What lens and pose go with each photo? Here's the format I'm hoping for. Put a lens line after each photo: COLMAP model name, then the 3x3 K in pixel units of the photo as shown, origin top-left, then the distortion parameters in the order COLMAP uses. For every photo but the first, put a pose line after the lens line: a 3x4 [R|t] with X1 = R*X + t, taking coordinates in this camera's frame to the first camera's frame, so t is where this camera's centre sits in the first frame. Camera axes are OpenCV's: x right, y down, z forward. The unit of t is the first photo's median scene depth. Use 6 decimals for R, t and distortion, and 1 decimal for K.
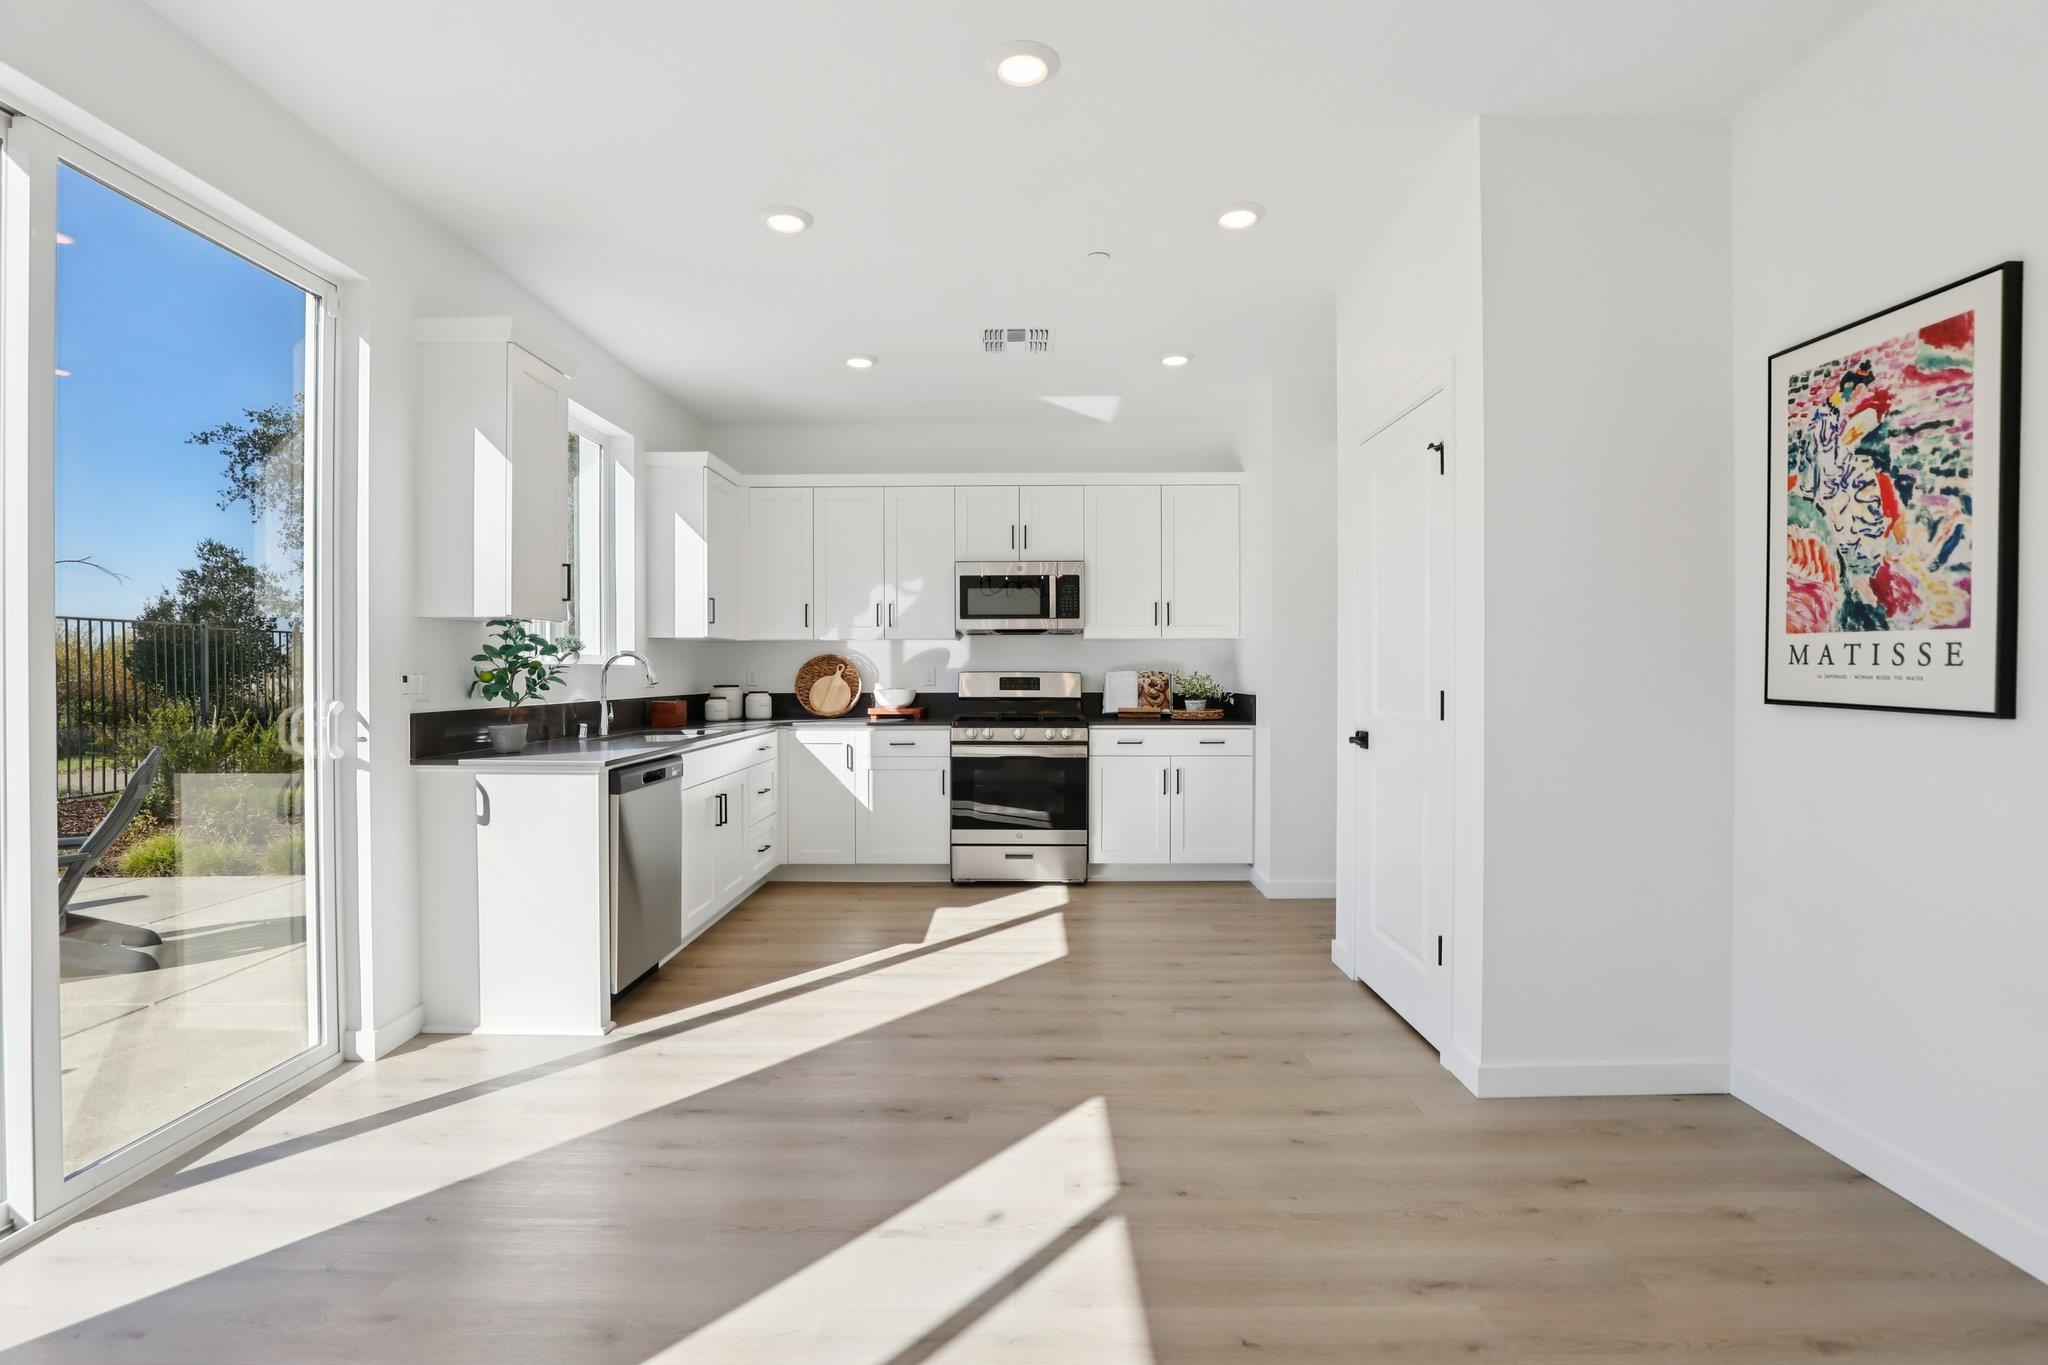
lens RADIAL K [[947.3, 0, 1015.2], [0, 947.3, 675.1], [0, 0, 1]] dist [-0.030835, 0.003387]
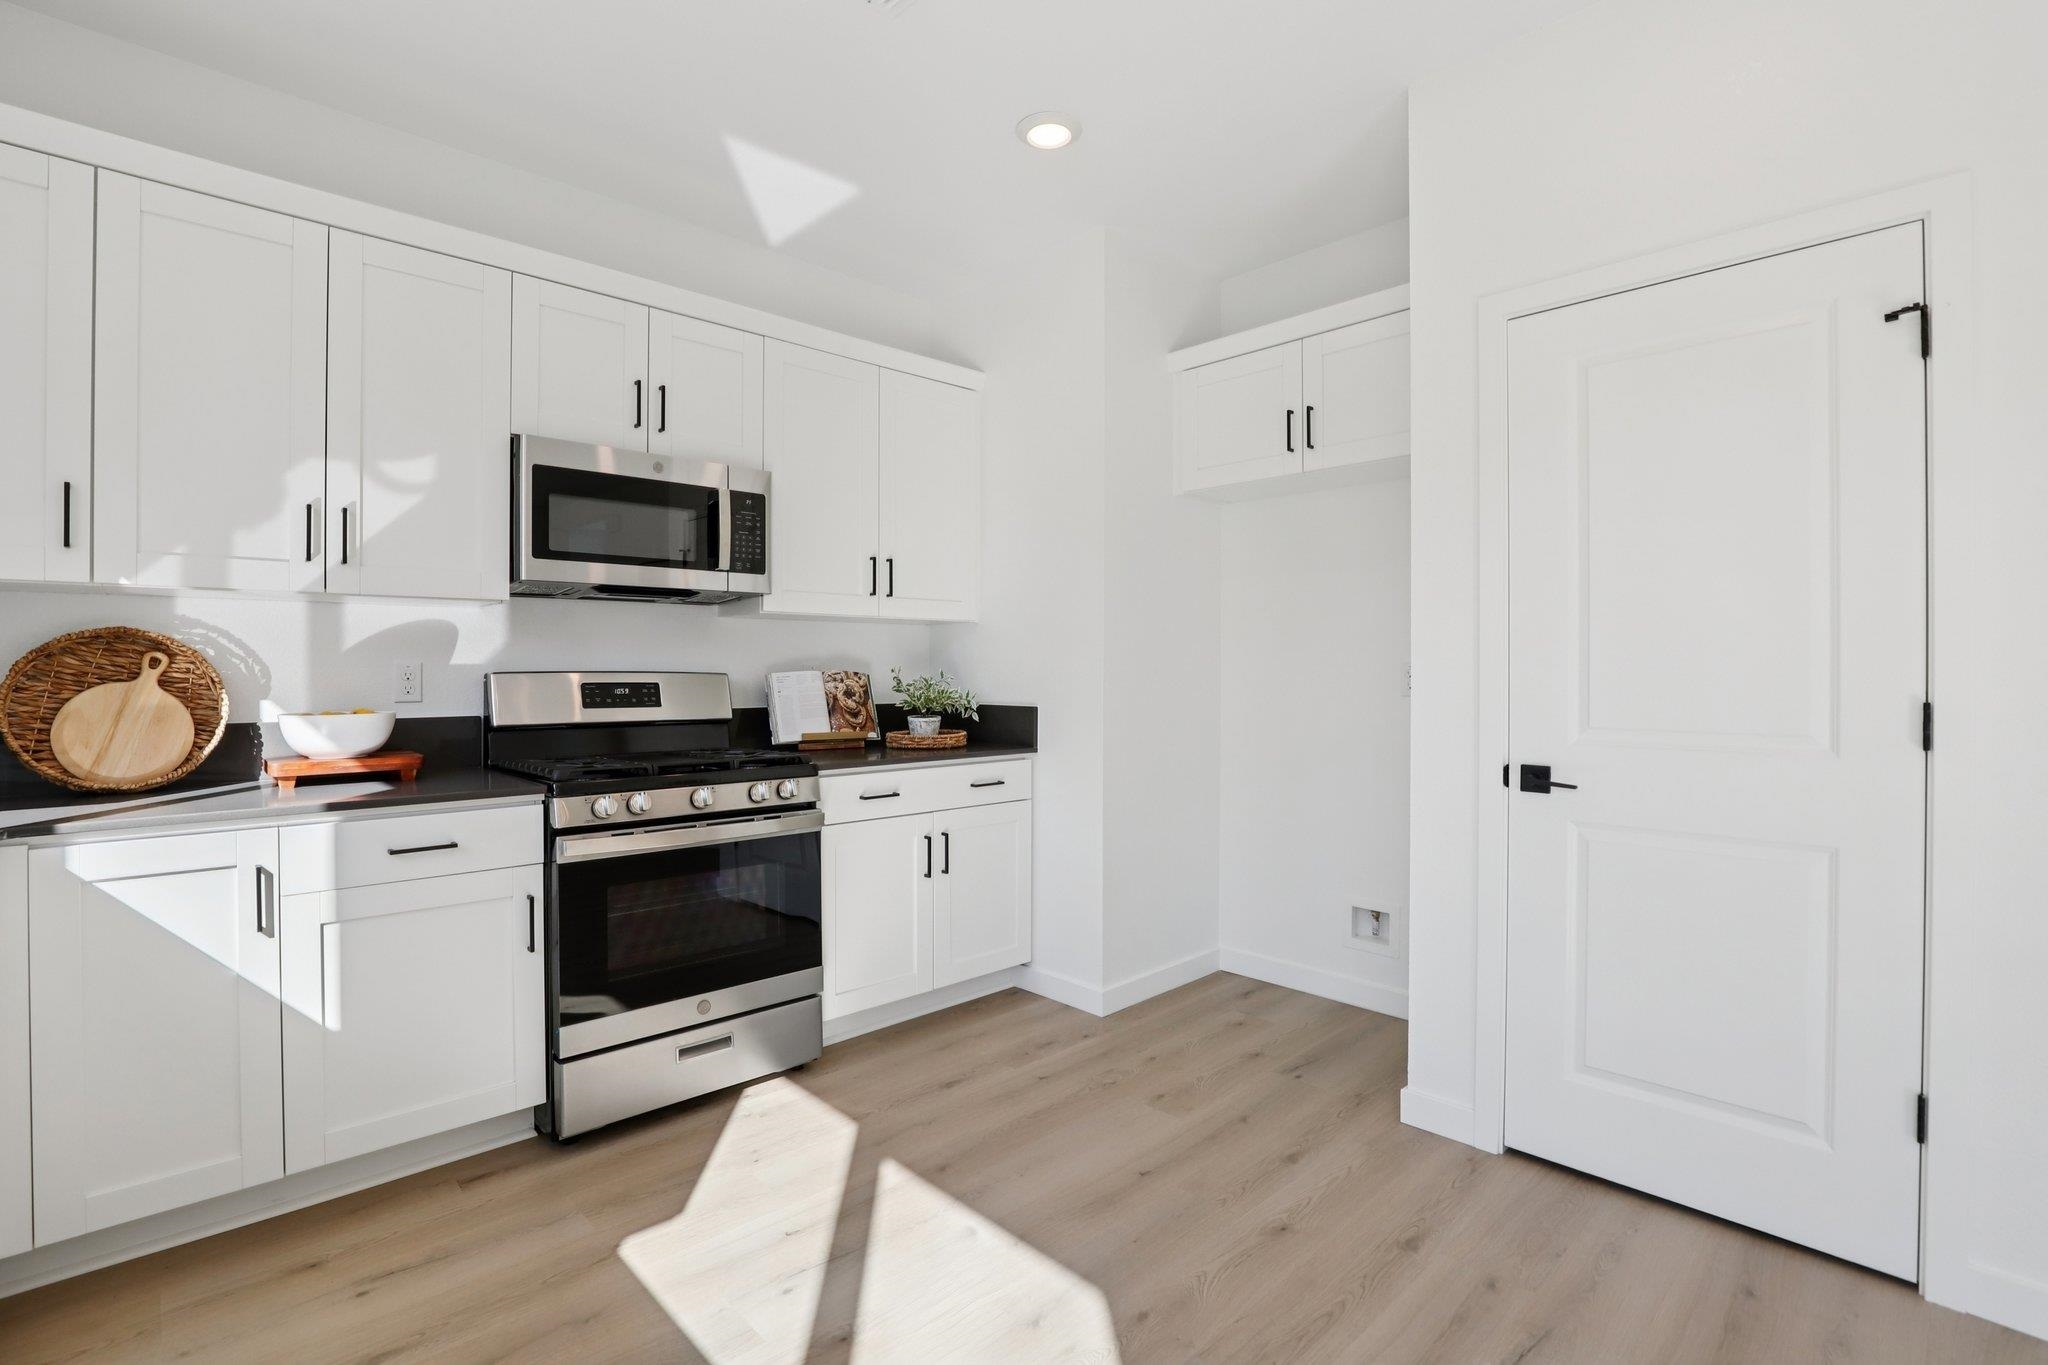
lens RADIAL K [[947.3, 0, 1022.6], [0, 947.3, 672.3], [0, 0, 1]] dist [-0.030835, 0.003387]
pose [[0.716234, -0.000134, 0.697860, -0.250166], [0.002962, 0.999992, -0.002849, -0.001809], [-0.697854, 0.004108, 0.716228, 0.611287]]
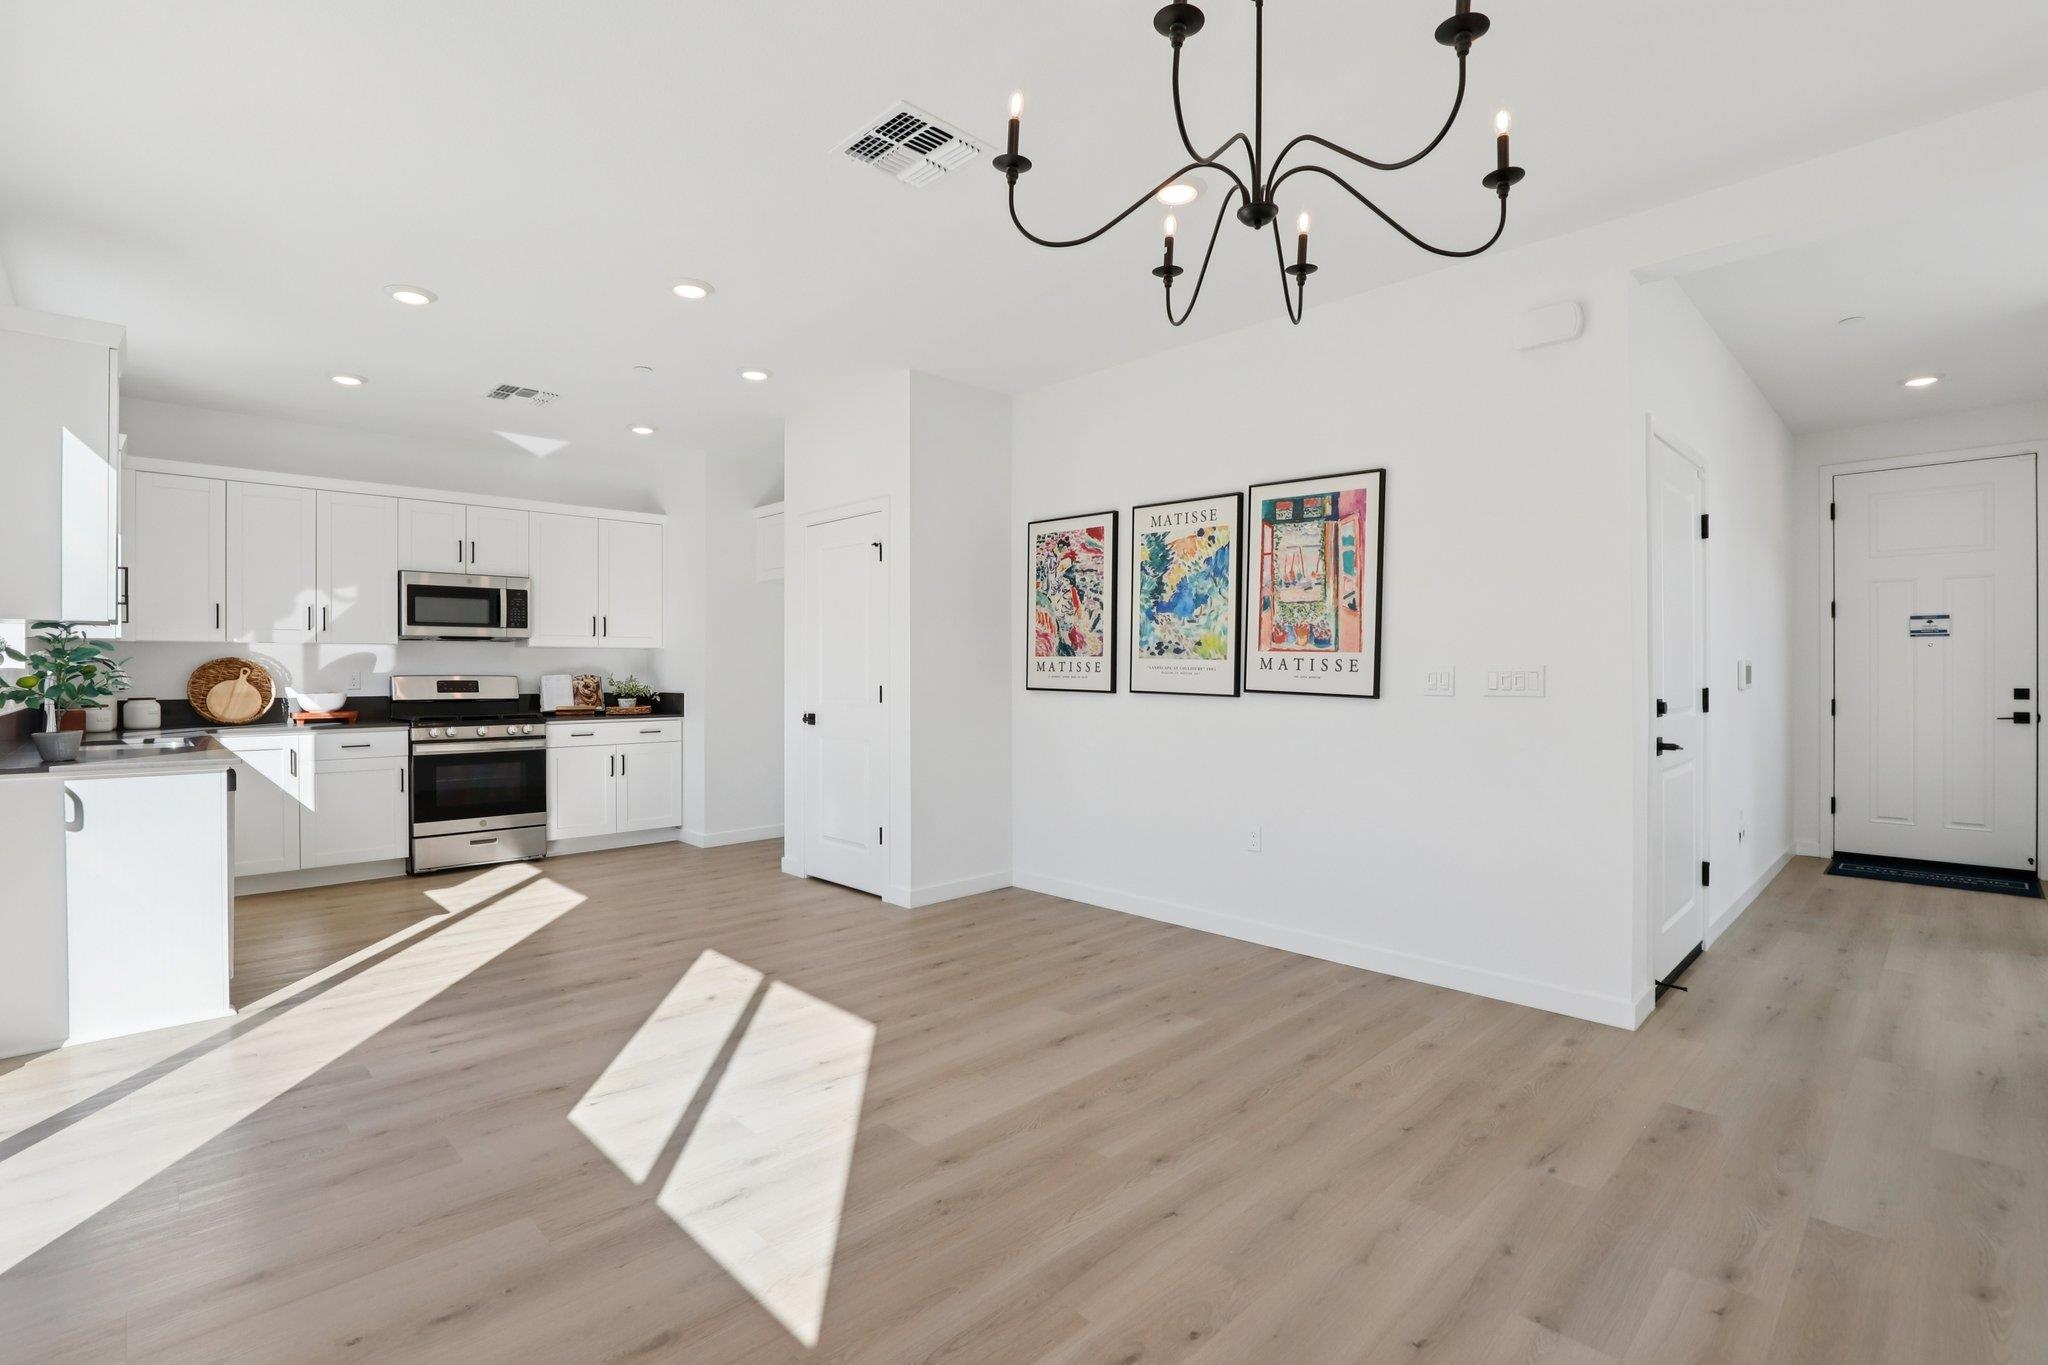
lens RADIAL K [[947.3, 0, 1020.6], [0, 947.3, 676.1], [0, 0, 1]] dist [-0.030835, 0.003387]
pose [[0.710552, -0.002167, 0.703641, -0.369299], [0.004276, 0.999990, -0.001238, 0.001300], [-0.703631, 0.003888, 0.710555, -0.263581]]
